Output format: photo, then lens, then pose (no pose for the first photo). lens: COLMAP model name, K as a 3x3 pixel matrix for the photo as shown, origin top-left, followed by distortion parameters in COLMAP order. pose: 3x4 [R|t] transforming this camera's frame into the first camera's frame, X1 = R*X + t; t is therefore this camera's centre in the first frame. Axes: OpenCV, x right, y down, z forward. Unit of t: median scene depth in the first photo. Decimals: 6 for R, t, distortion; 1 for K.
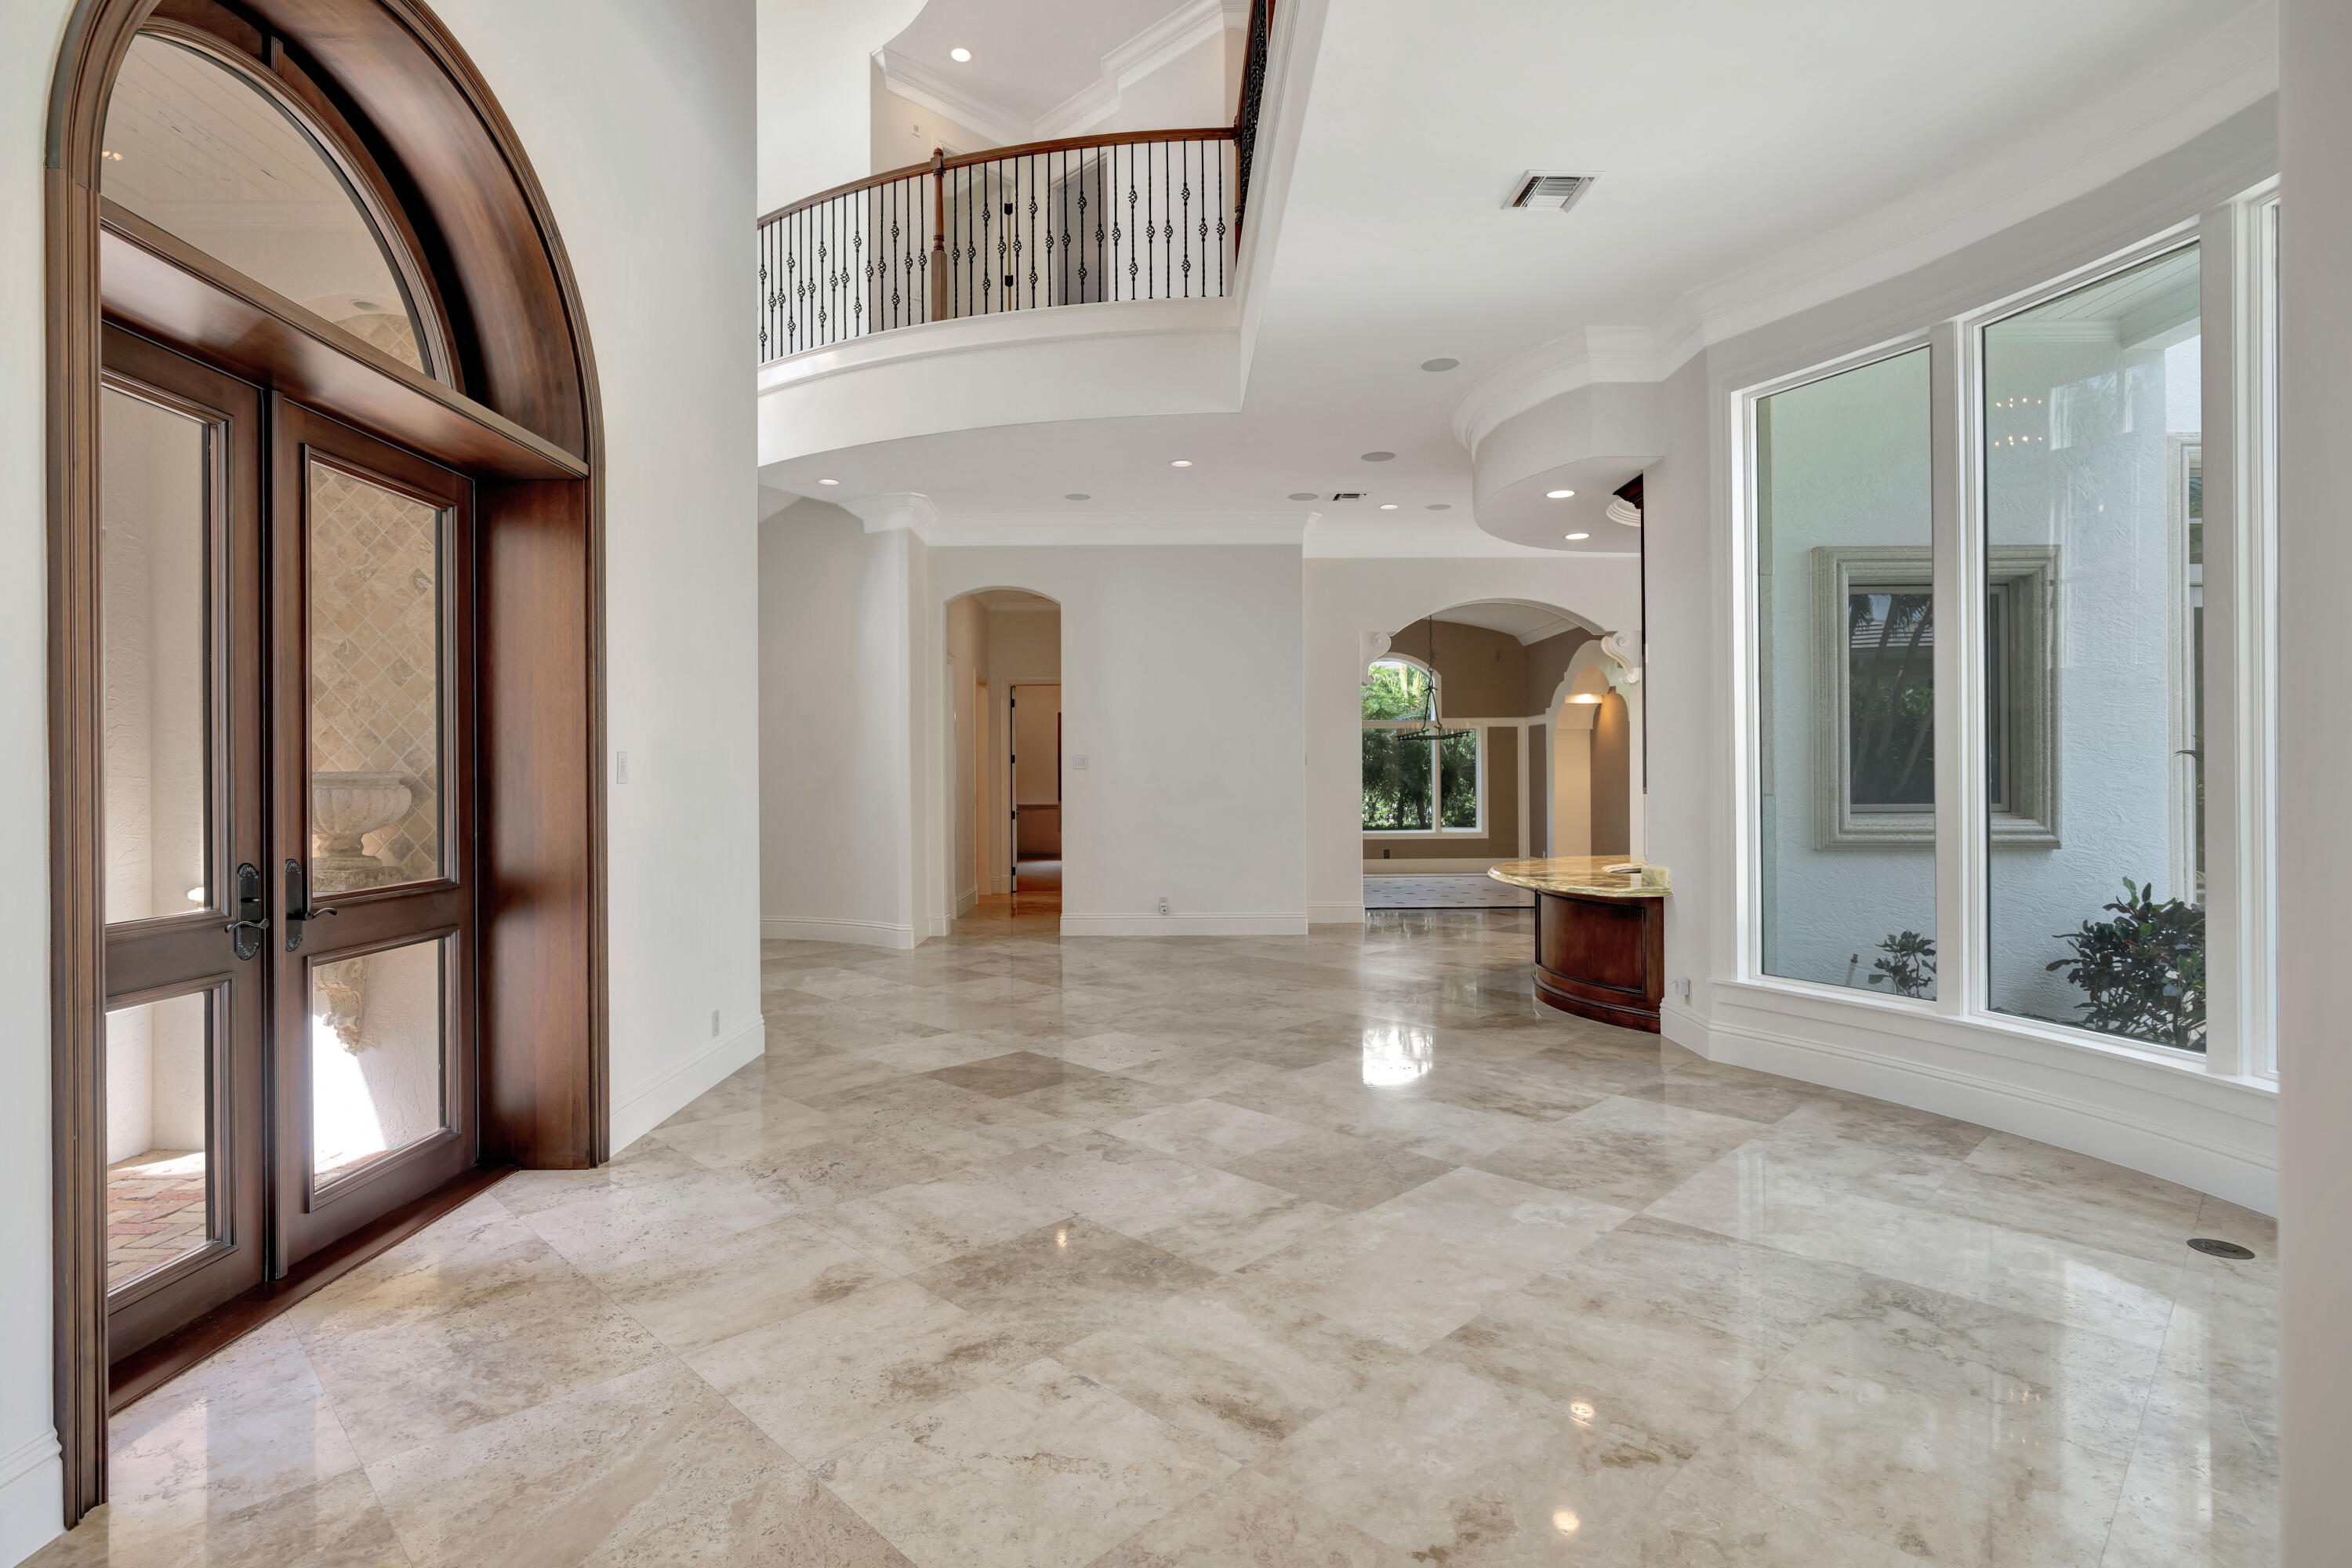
lens RADIAL K [[1151.1, 0, 1178.8], [0, 1151.1, 772.5], [0, 0, 1]] dist [-0.007897, 0.000216]
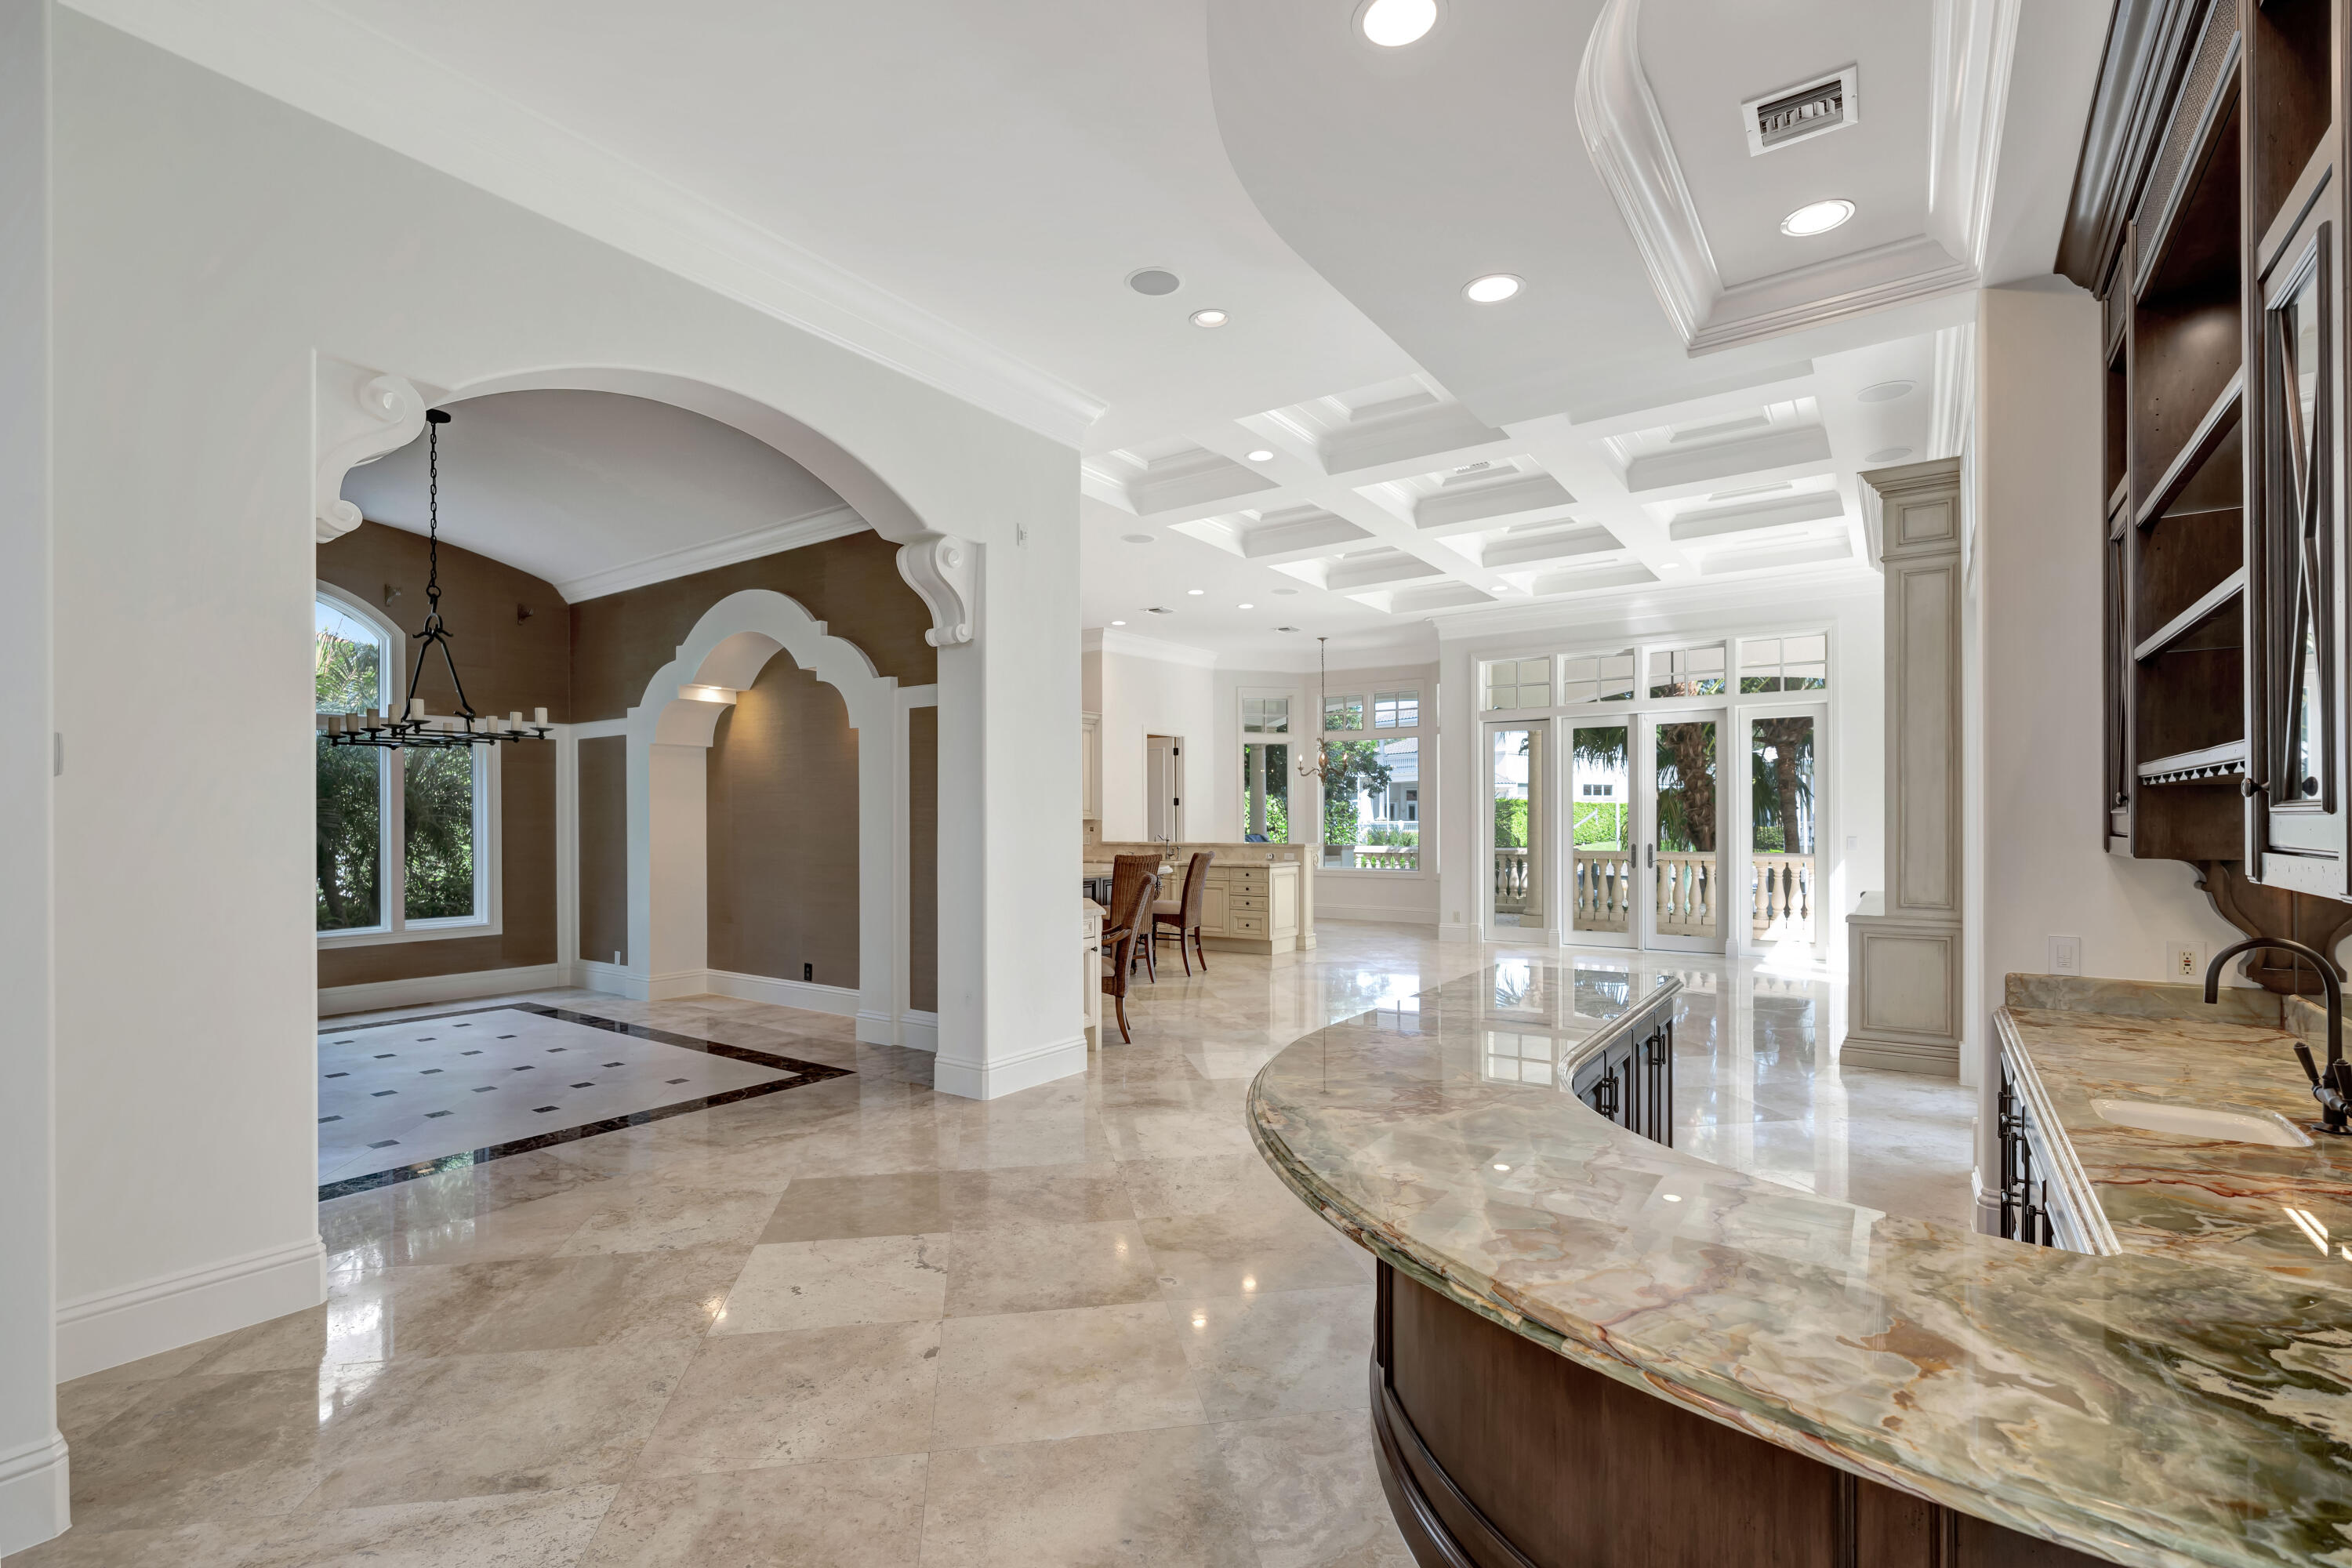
lens RADIAL K [[1054.8, 0, 1167.5], [0, 1054.8, 799.1], [0, 0, 1]] dist [-0.012708, 0.005861]
pose [[0.591452, 0.020355, 0.806083, 0.187417], [-0.003778, 0.999740, -0.022473, 0.006541], [-0.806331, 0.010246, 0.591375, 1.702032]]
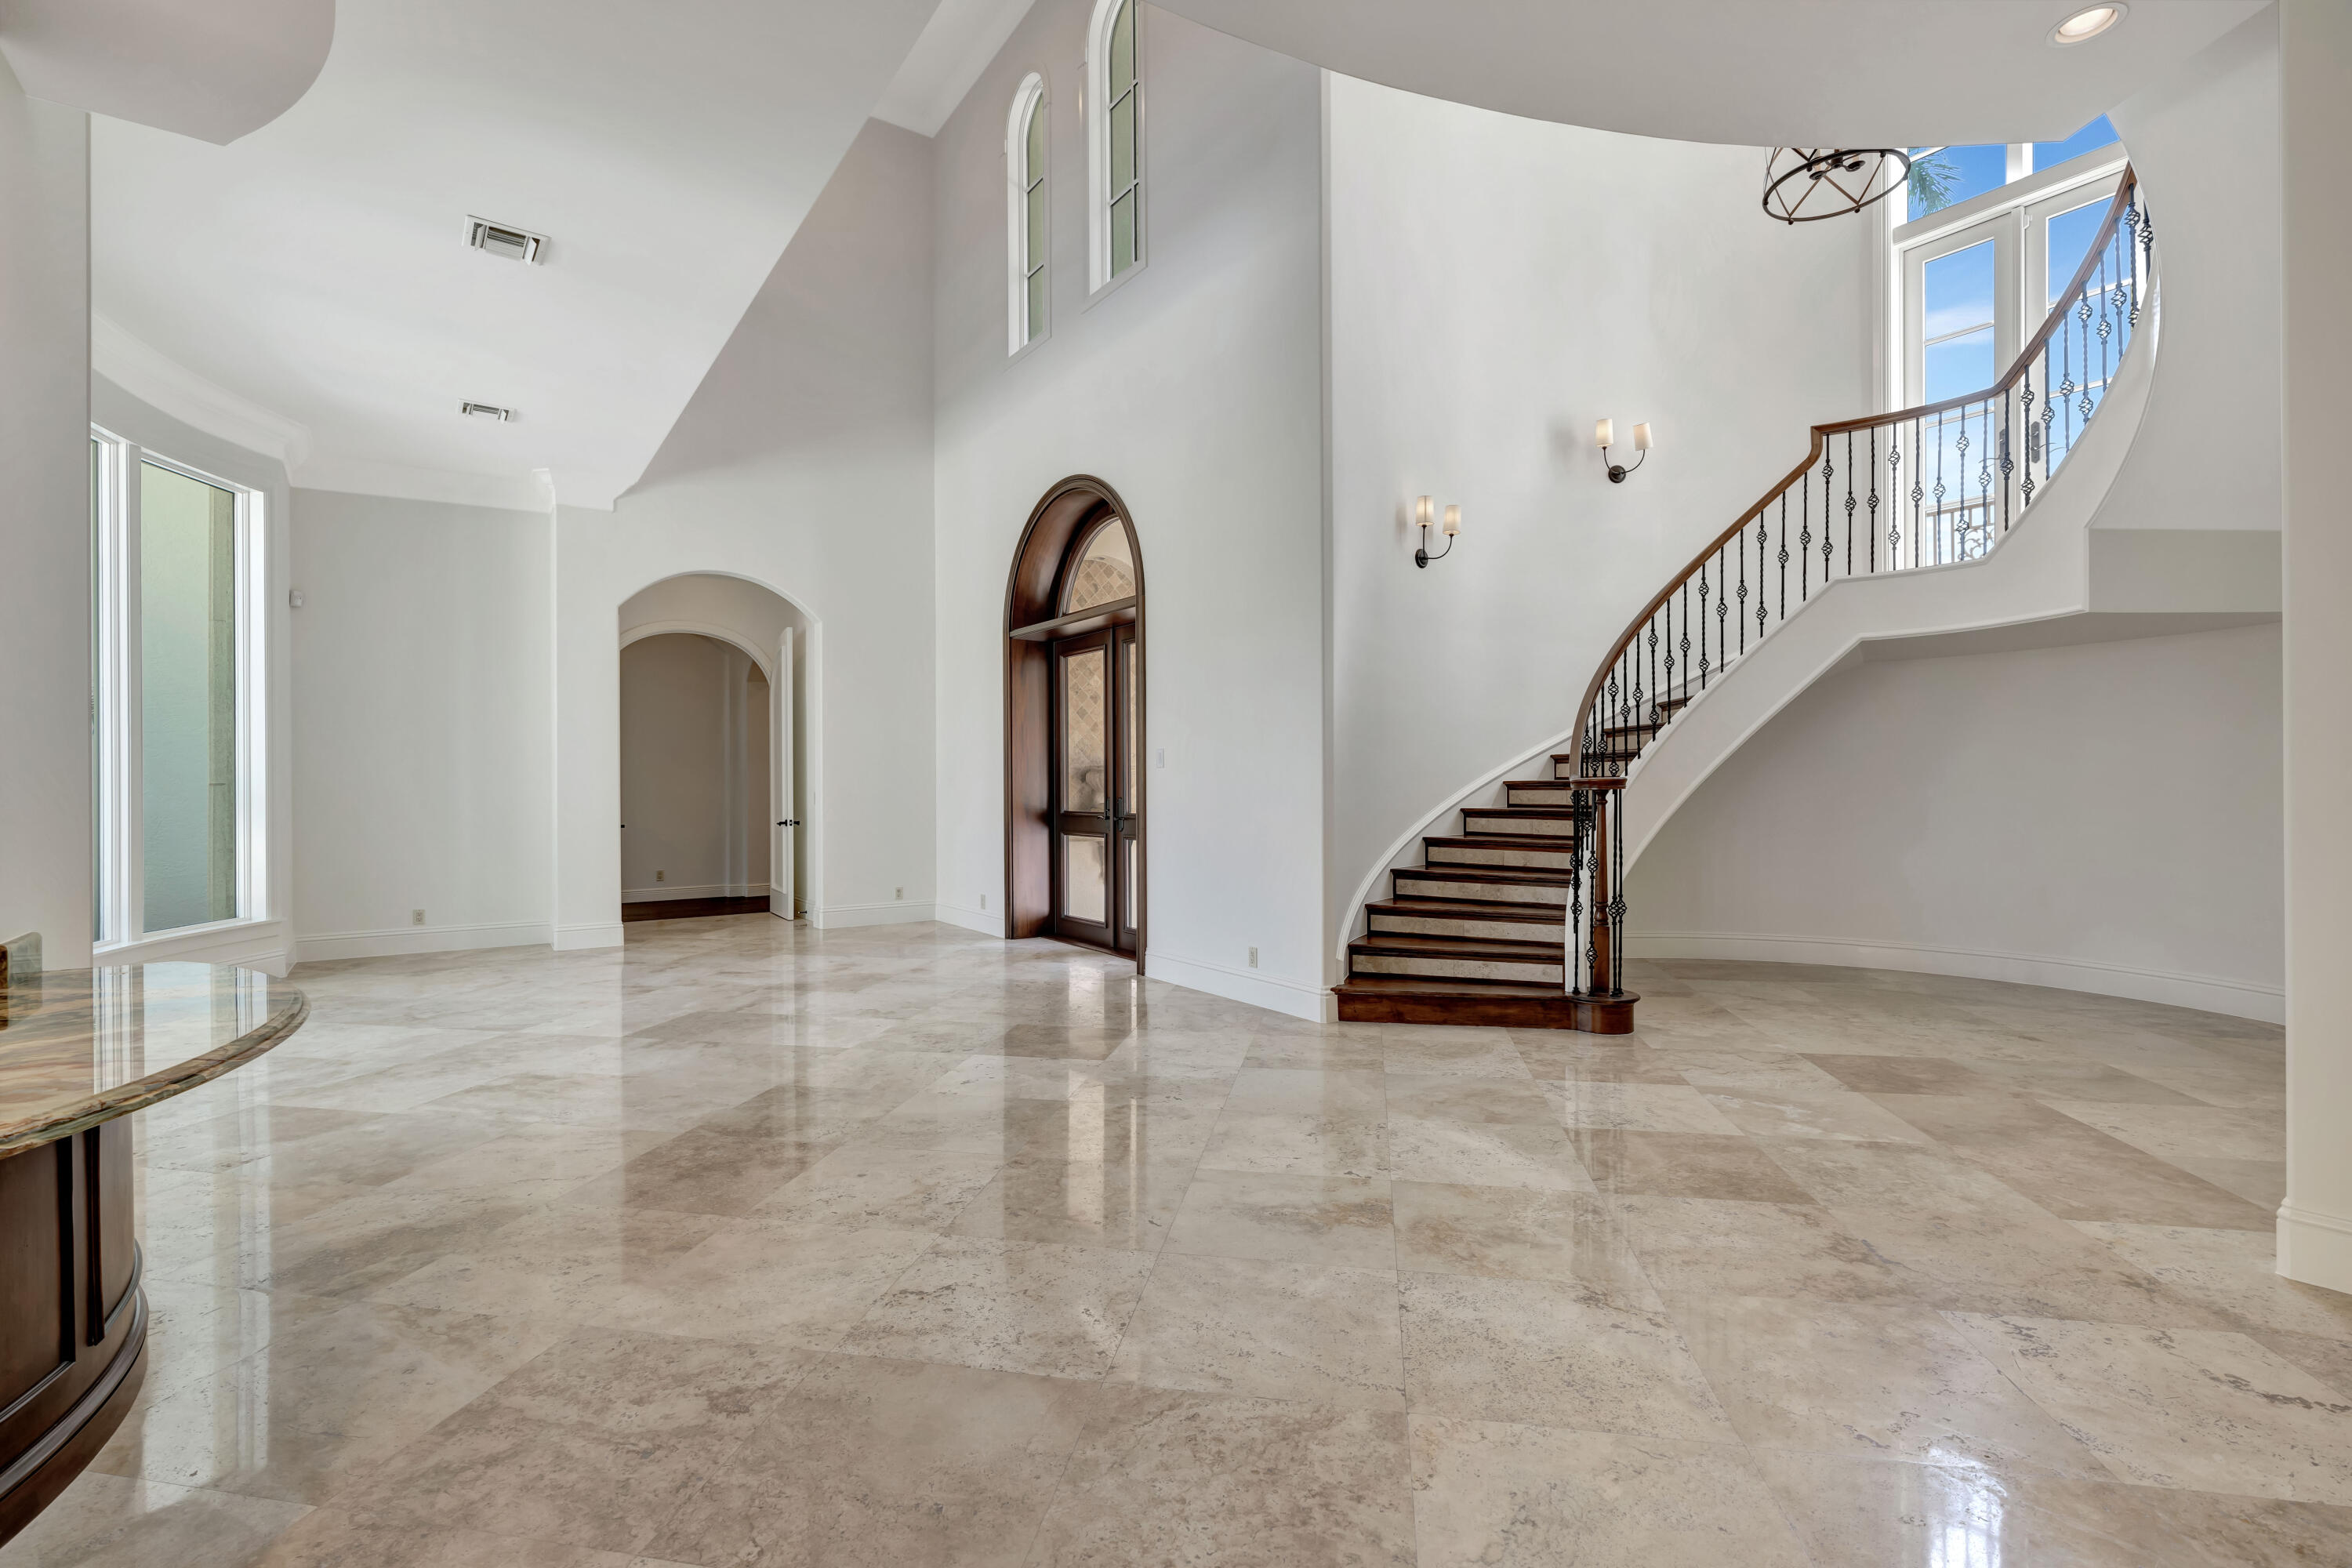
lens RADIAL K [[1054.8, 0, 1167.5], [0, 1054.8, 799.1], [0, 0, 1]] dist [-0.012708, 0.005861]
pose [[-0.830948, 0.014093, -0.556171, 0.385131], [0.009657, 0.999894, 0.010908, 0.037718], [0.556266, 0.003693, -0.830996, 2.344436]]
